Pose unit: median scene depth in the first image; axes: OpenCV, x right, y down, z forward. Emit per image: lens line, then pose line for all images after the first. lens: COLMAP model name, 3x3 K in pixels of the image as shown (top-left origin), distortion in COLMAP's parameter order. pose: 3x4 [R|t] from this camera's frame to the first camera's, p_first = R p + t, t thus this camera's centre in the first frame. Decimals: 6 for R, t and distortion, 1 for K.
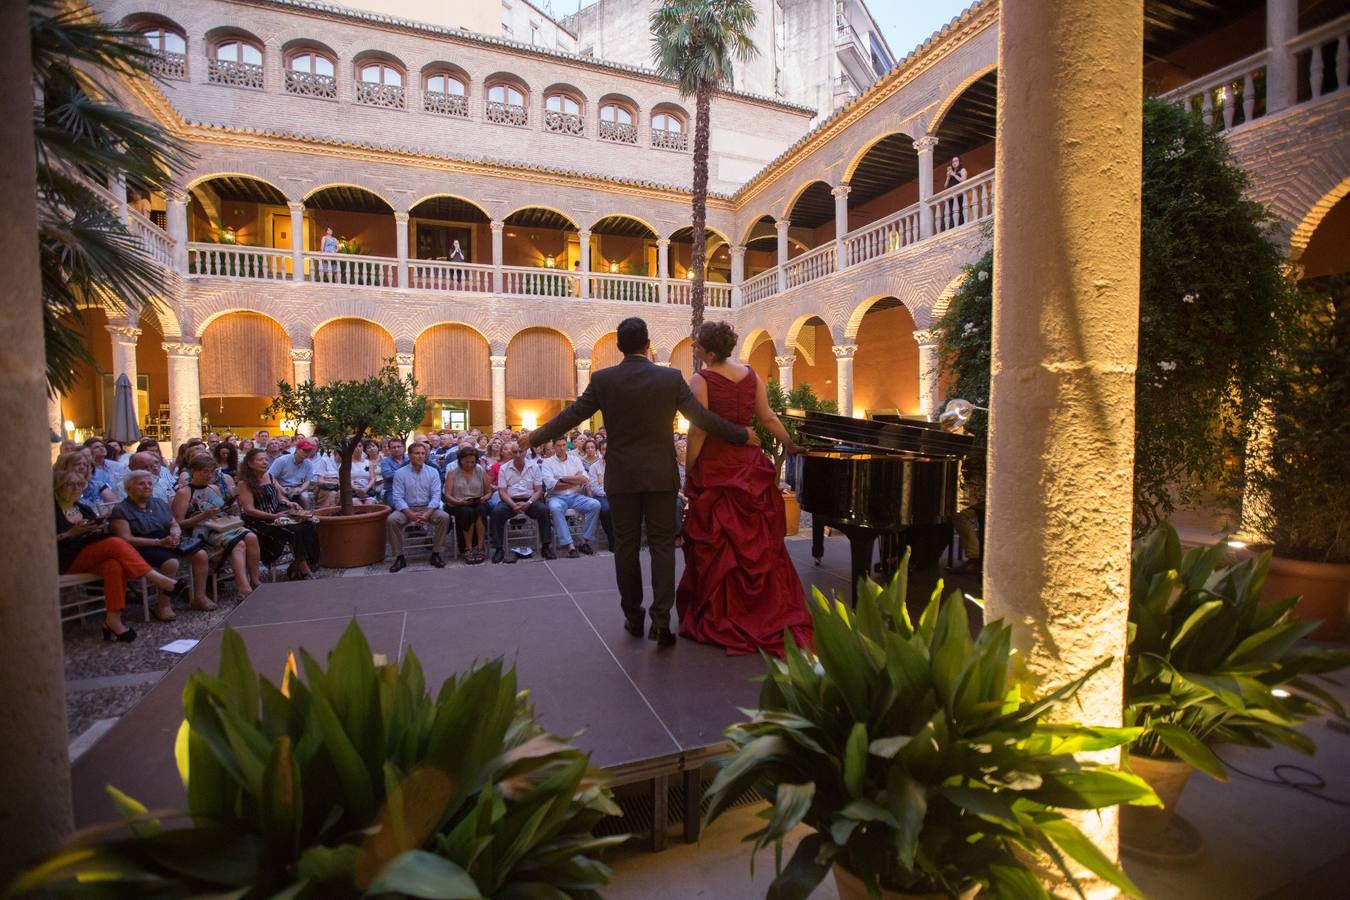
lens RADIAL K [[603.8, 0, 675.0], [0, 603.8, 450.0], [0, 0, 1]] dist [-0.054782, 0.019877]
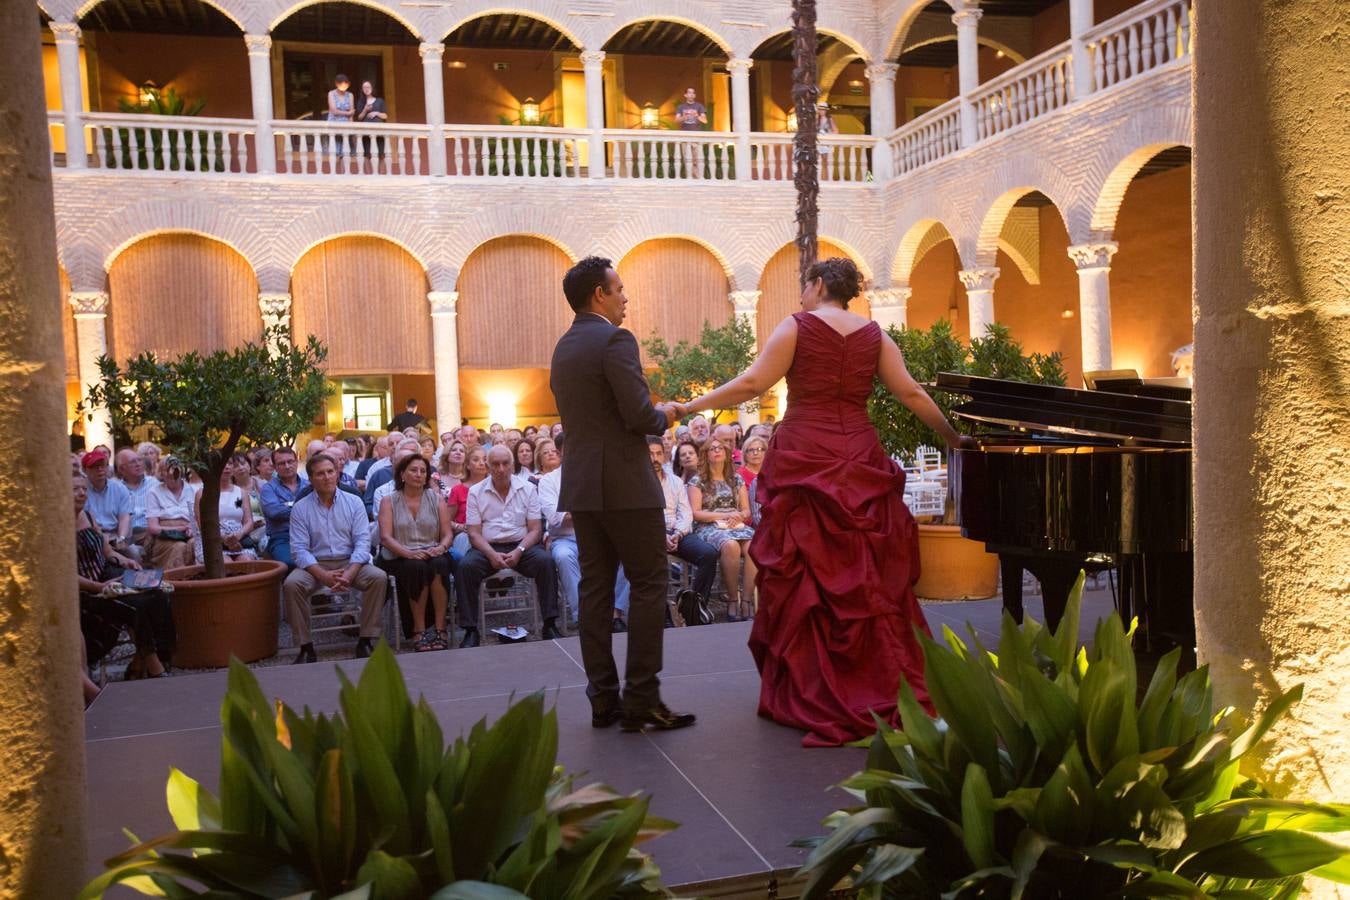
lens RADIAL K [[626.2, 0, 673.4], [0, 626.2, 435.7], [0, 0, 1]] dist [0.004463, 0.000666]
pose [[0.995159, -0.030954, -0.093278, -0.034891], [0.030522, 0.999516, -0.006054, -0.015282], [0.093421, 0.003178, 0.995622, 0.423110]]
